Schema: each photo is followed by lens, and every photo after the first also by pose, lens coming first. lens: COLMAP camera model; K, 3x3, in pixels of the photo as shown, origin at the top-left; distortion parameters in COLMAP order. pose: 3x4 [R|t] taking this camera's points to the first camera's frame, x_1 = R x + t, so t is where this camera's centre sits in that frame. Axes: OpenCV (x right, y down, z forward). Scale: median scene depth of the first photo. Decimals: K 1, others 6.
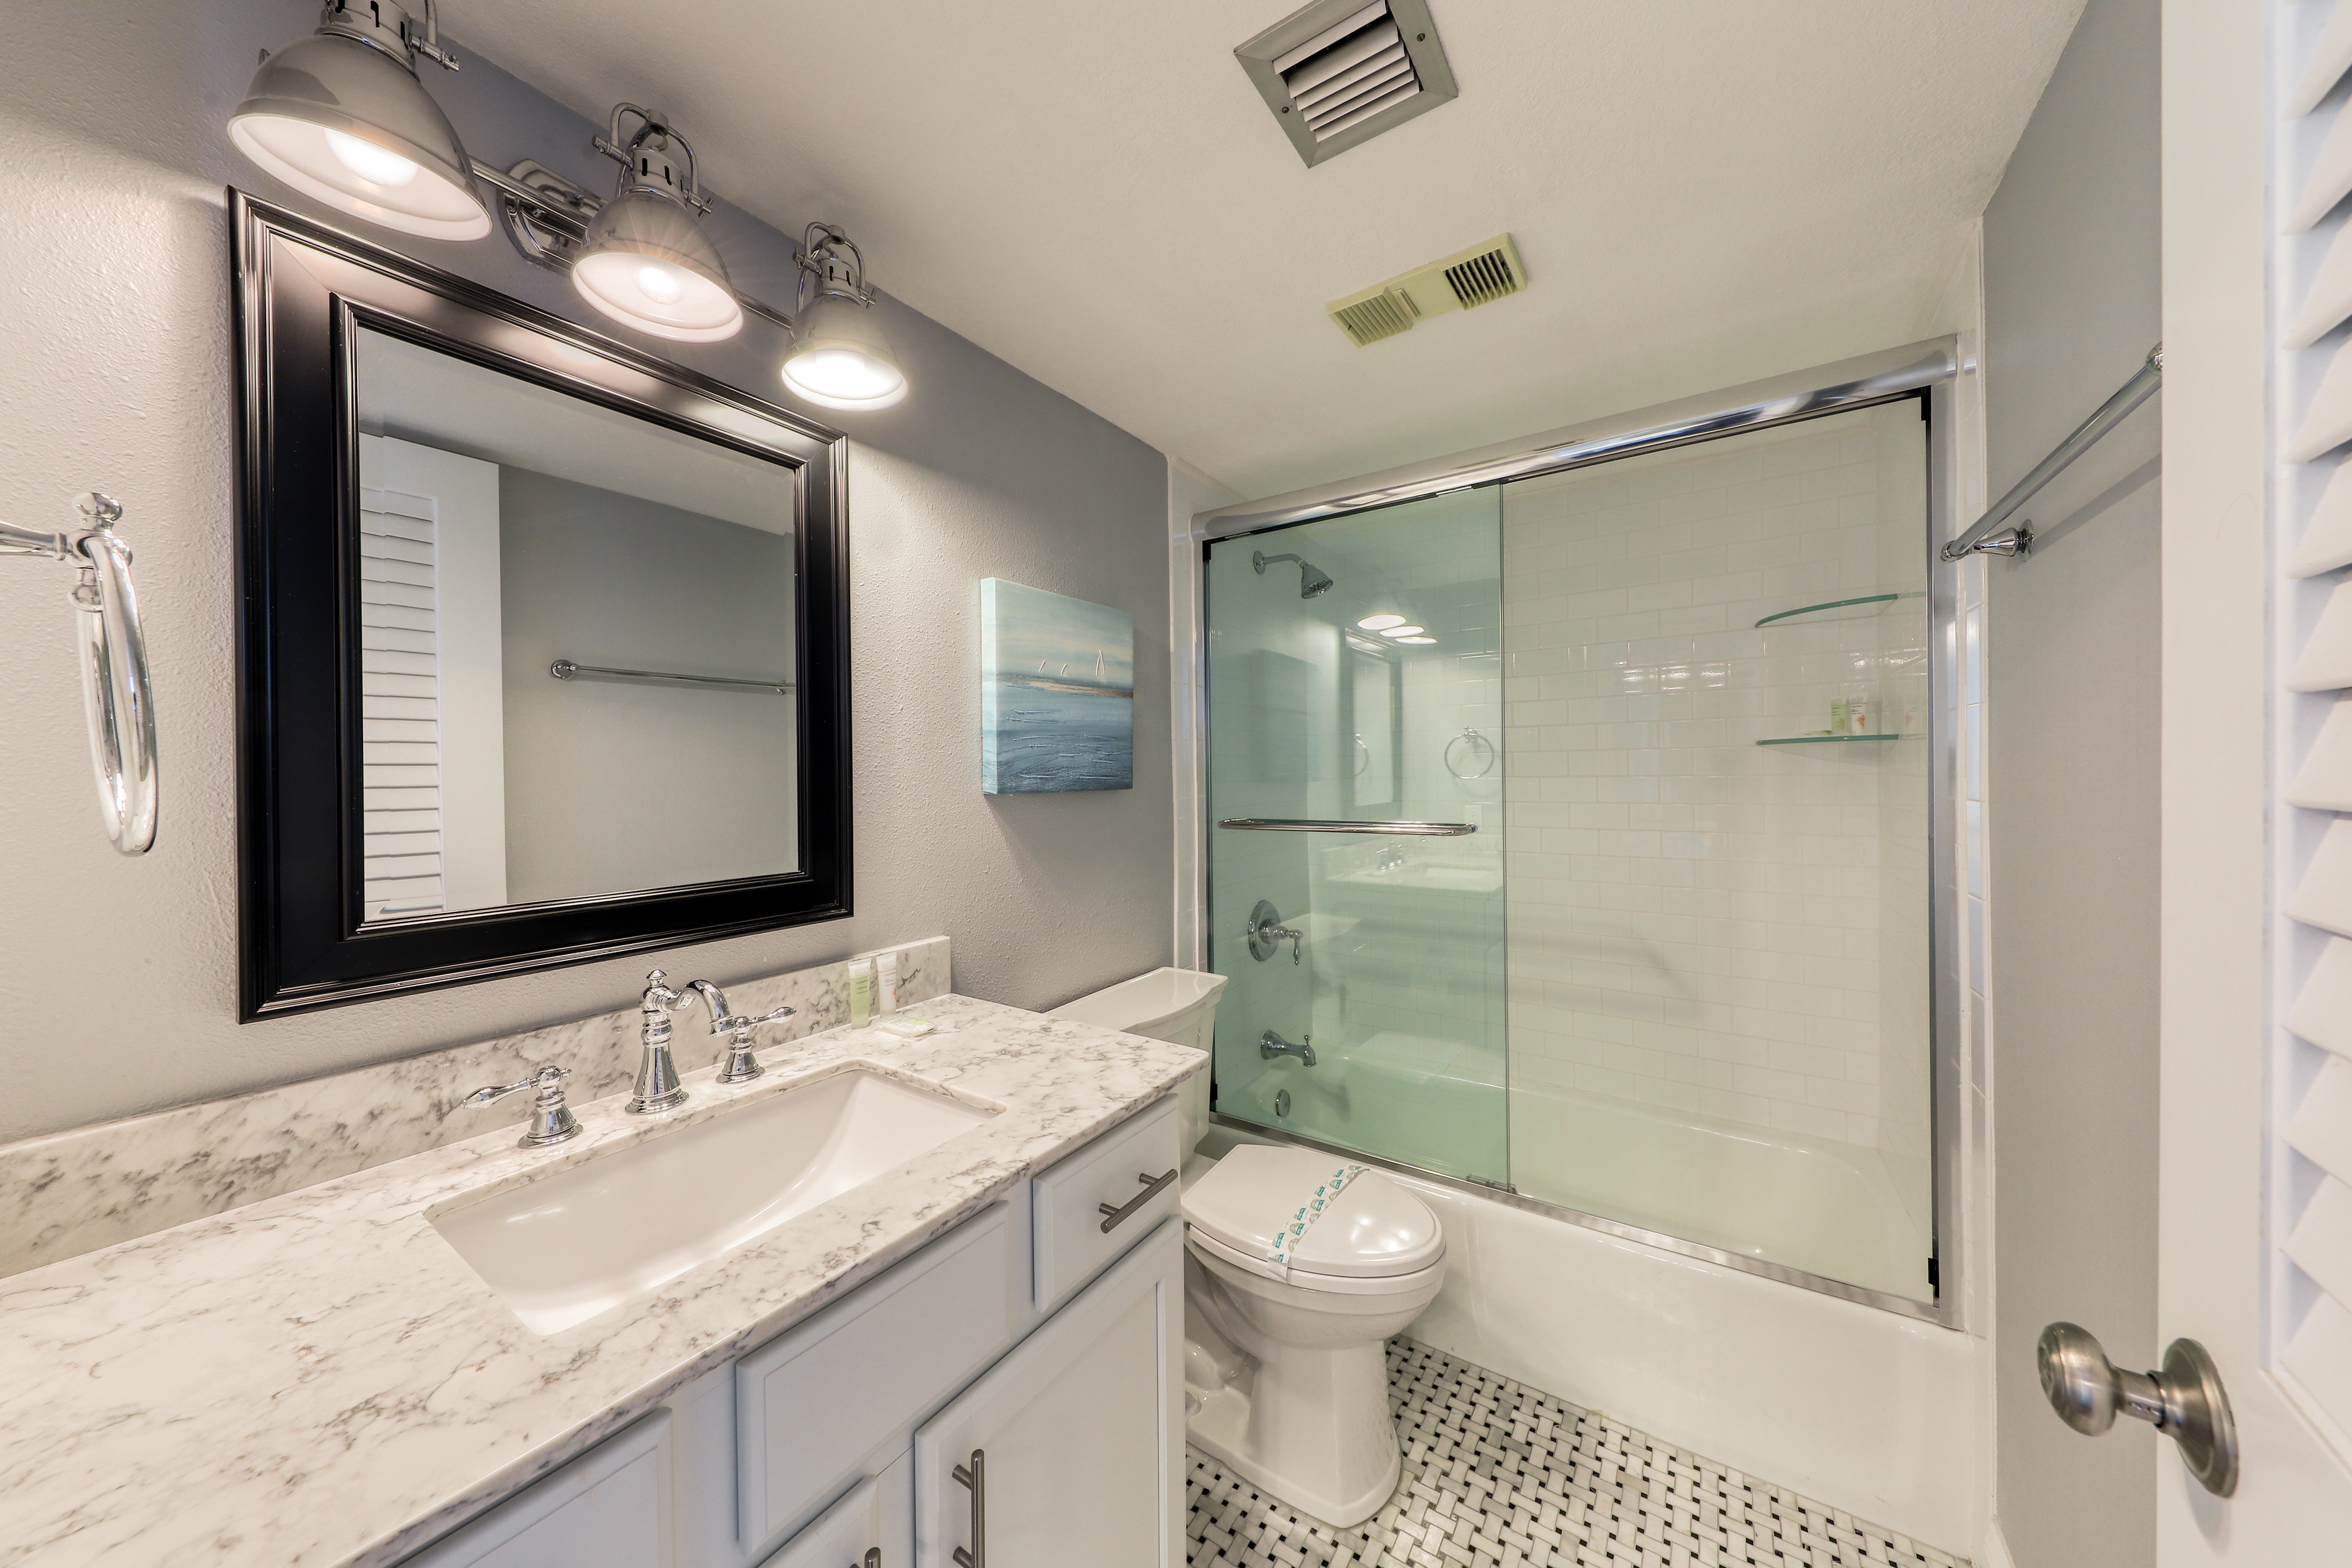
lens RADIAL K [[738.0, 0, 1176.0], [0, 738.0, 784.0], [0, 0, 1]] dist [0.000094, -0.002745]
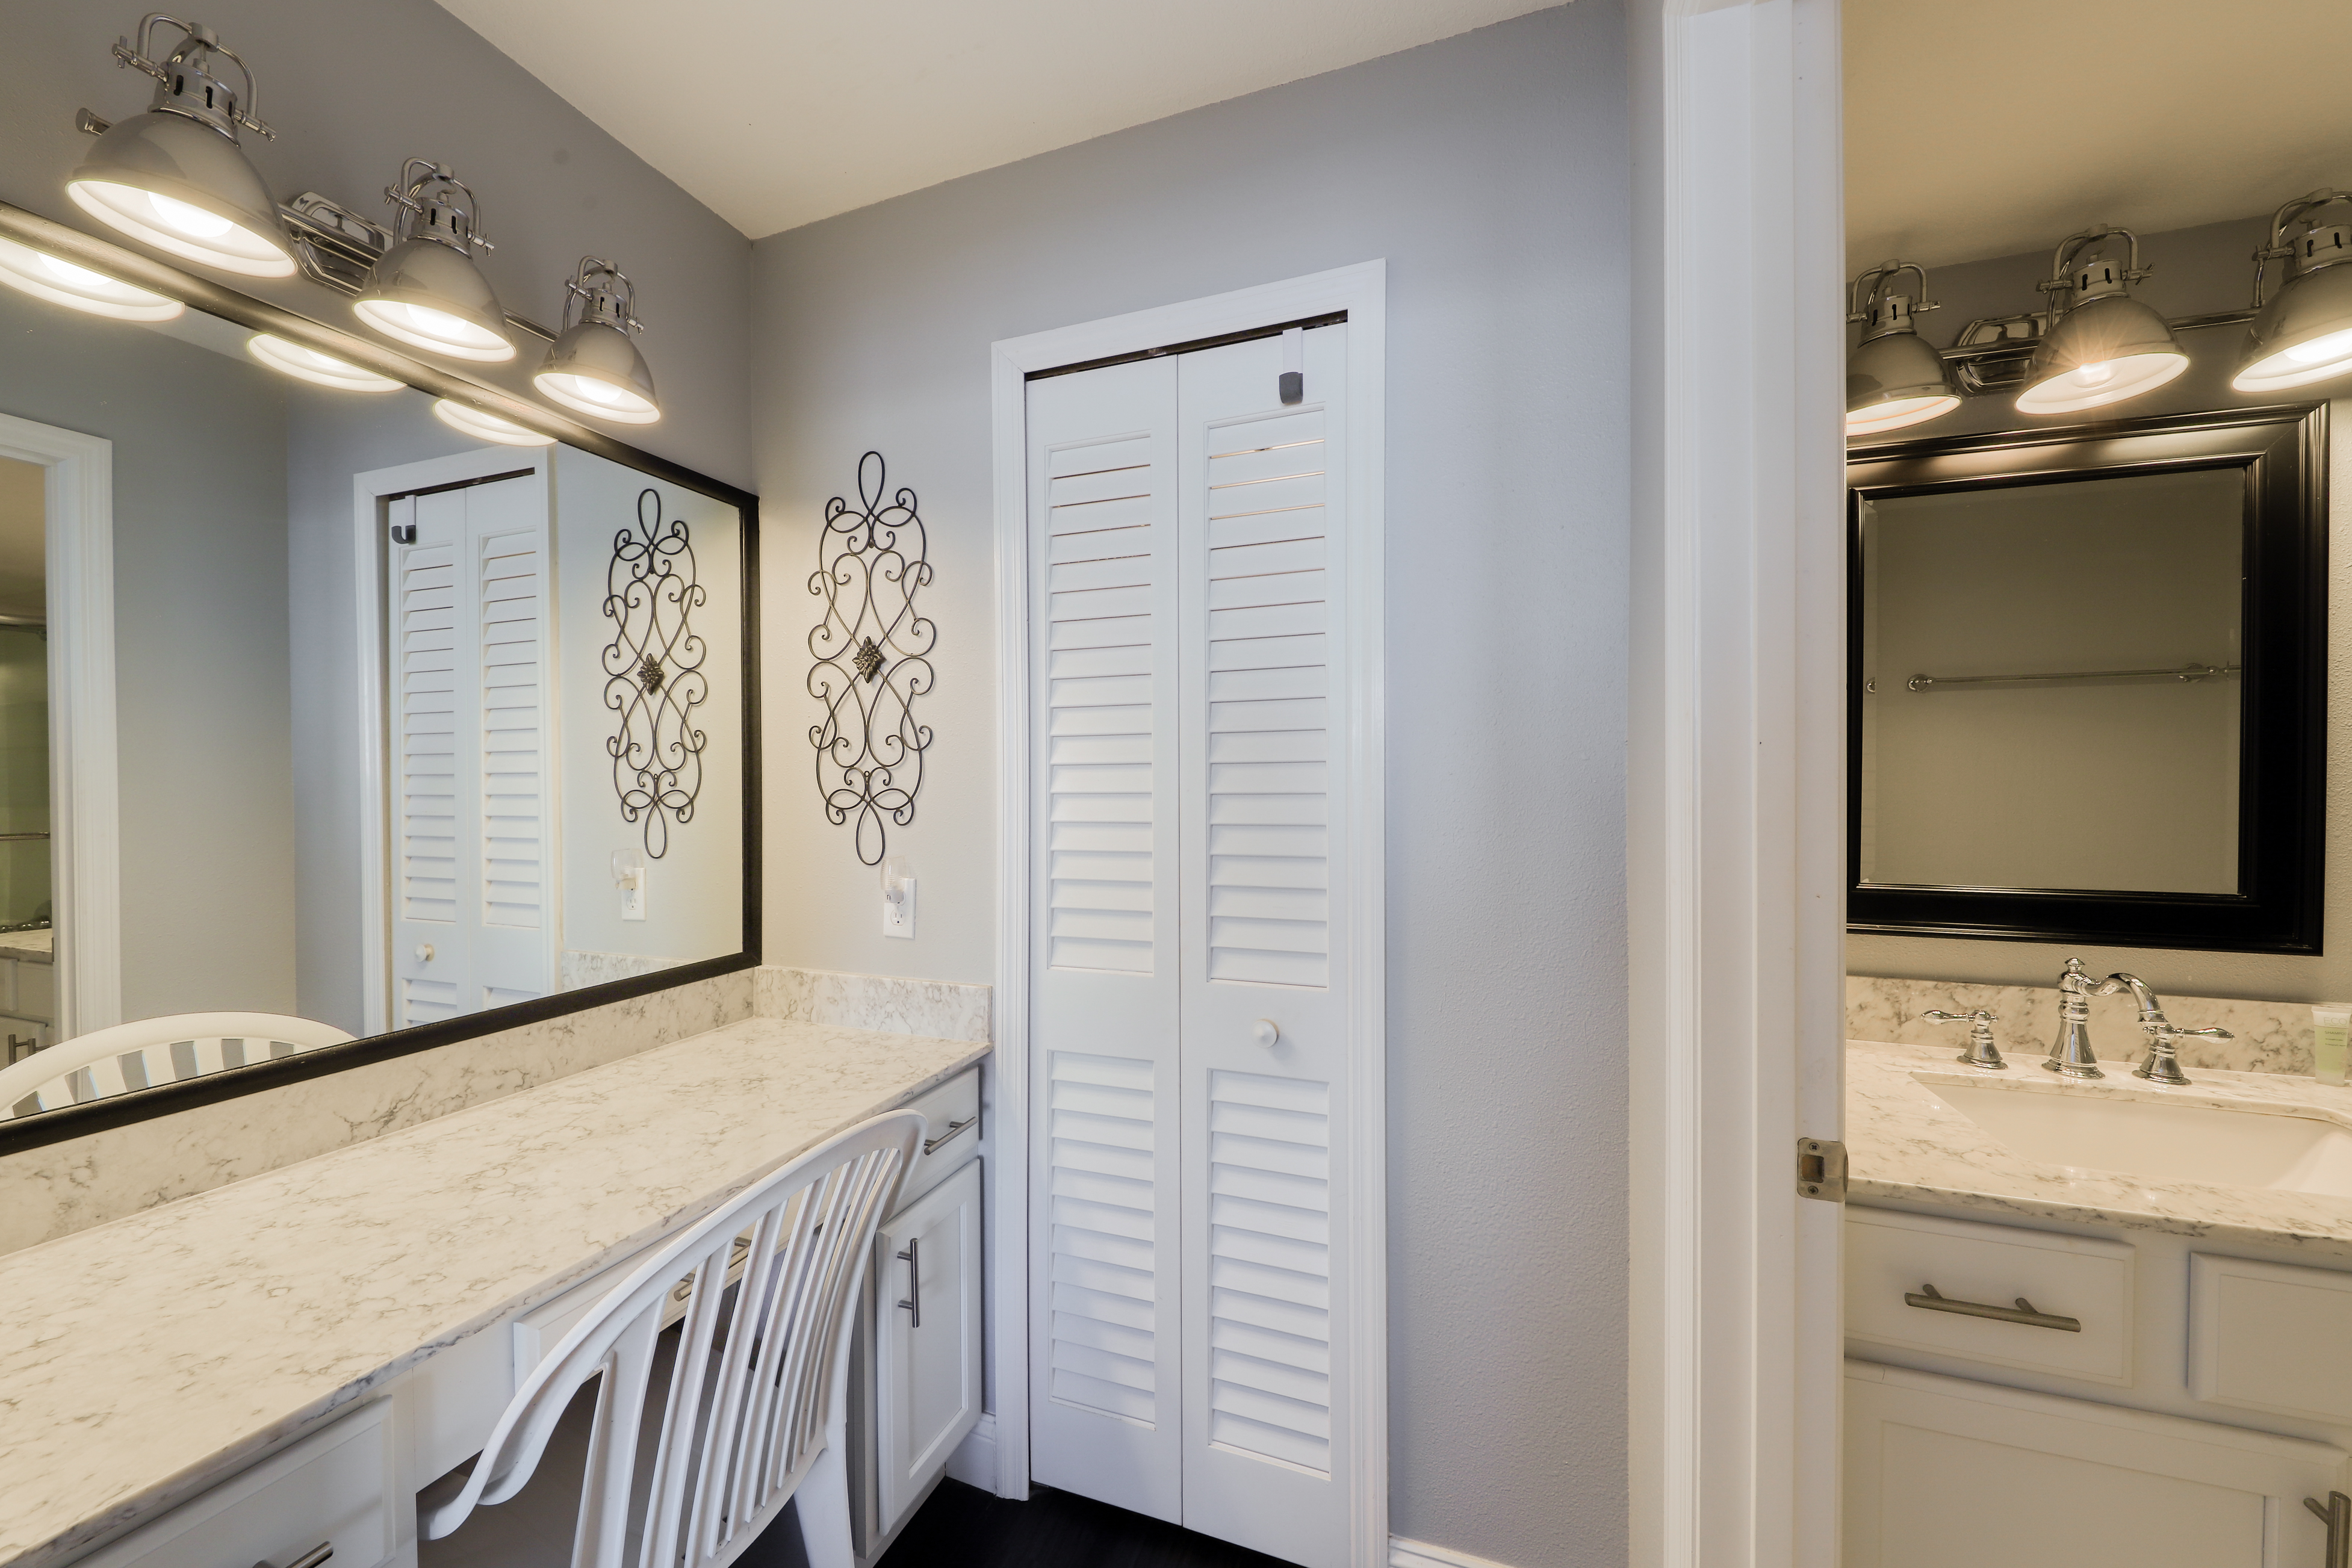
lens RADIAL K [[877.2, 0, 1176.0], [0, 877.2, 784.0], [0, 0, 1]] dist [0.000601, -0.002169]
pose [[0.247512, 0.018495, -0.968708, 0.289097], [-0.012488, 0.999796, 0.015897, -0.028719], [0.968804, 0.008162, 0.247692, -0.743175]]
